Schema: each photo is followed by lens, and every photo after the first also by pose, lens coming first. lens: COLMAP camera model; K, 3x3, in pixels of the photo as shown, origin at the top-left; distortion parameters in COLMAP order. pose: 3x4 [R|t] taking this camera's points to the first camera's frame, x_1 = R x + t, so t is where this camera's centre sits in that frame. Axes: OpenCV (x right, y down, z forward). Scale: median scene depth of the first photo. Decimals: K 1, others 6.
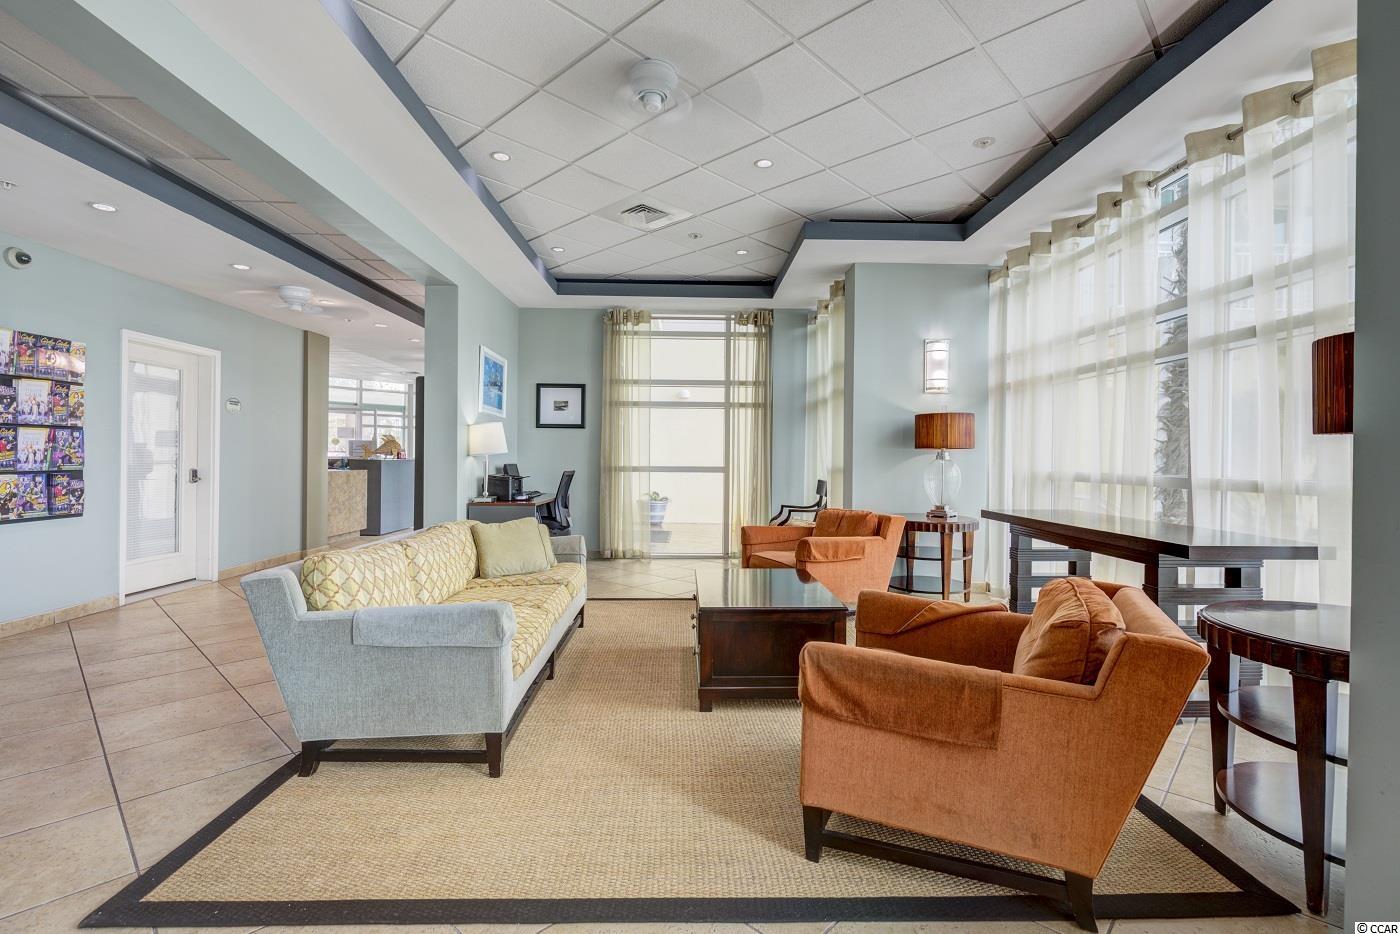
lens RADIAL K [[651.8, 0, 702.1], [0, 651.8, 480.4], [0, 0, 1]] dist [-0.000152, 0.000138]
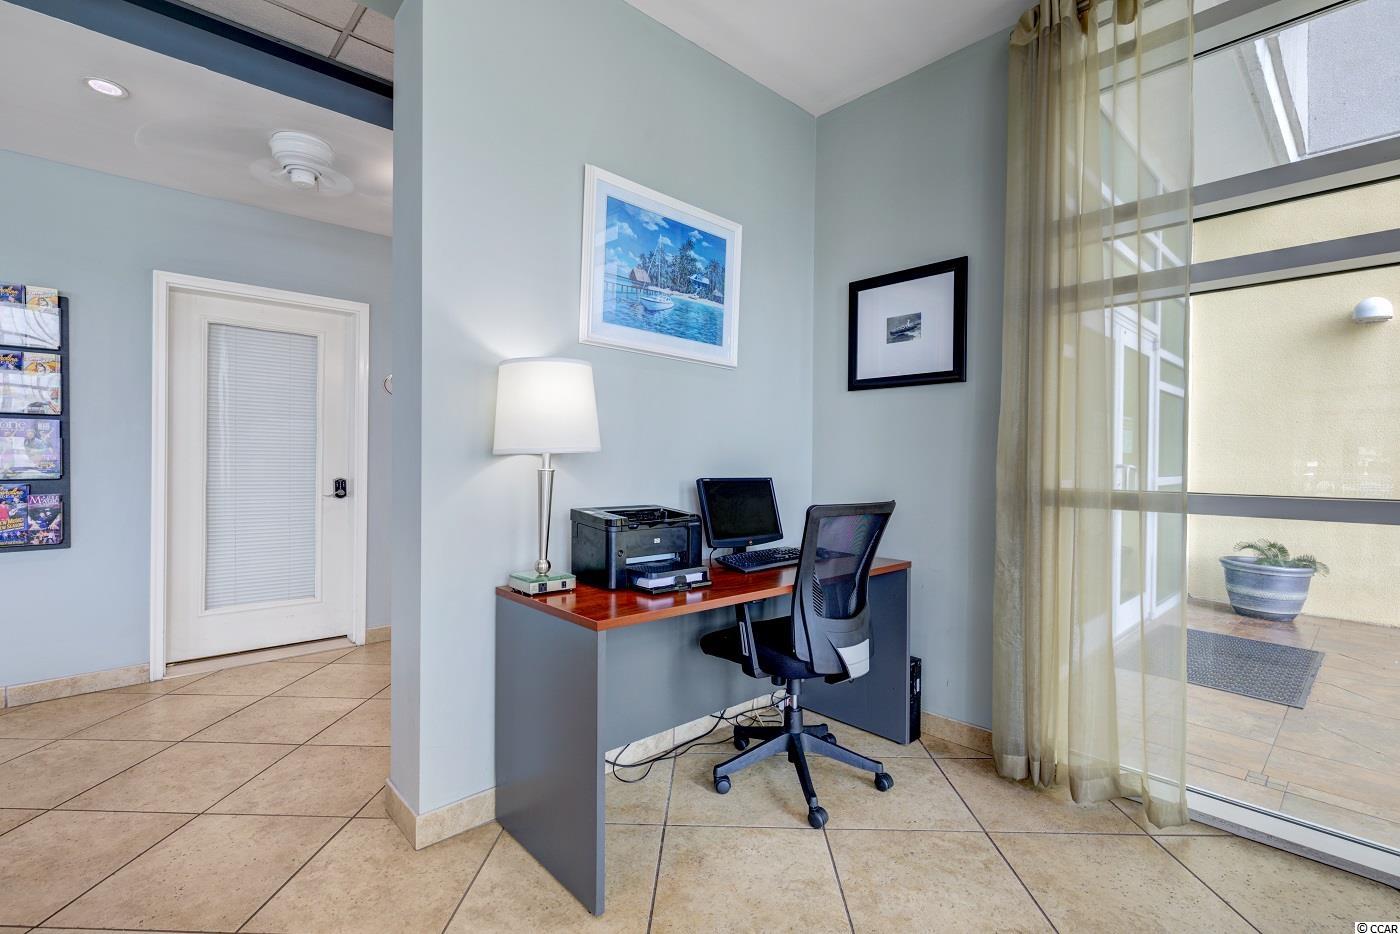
lens RADIAL K [[644.2, 0, 703.9], [0, 644.2, 467.2], [0, 0, 1]] dist [-0.000726, 0.000060]
pose [[0.665227, 0.003858, -0.746631, -0.008861], [-0.027372, 0.999440, -0.019223, -0.021334], [0.746139, 0.033225, 0.664960, 0.661081]]
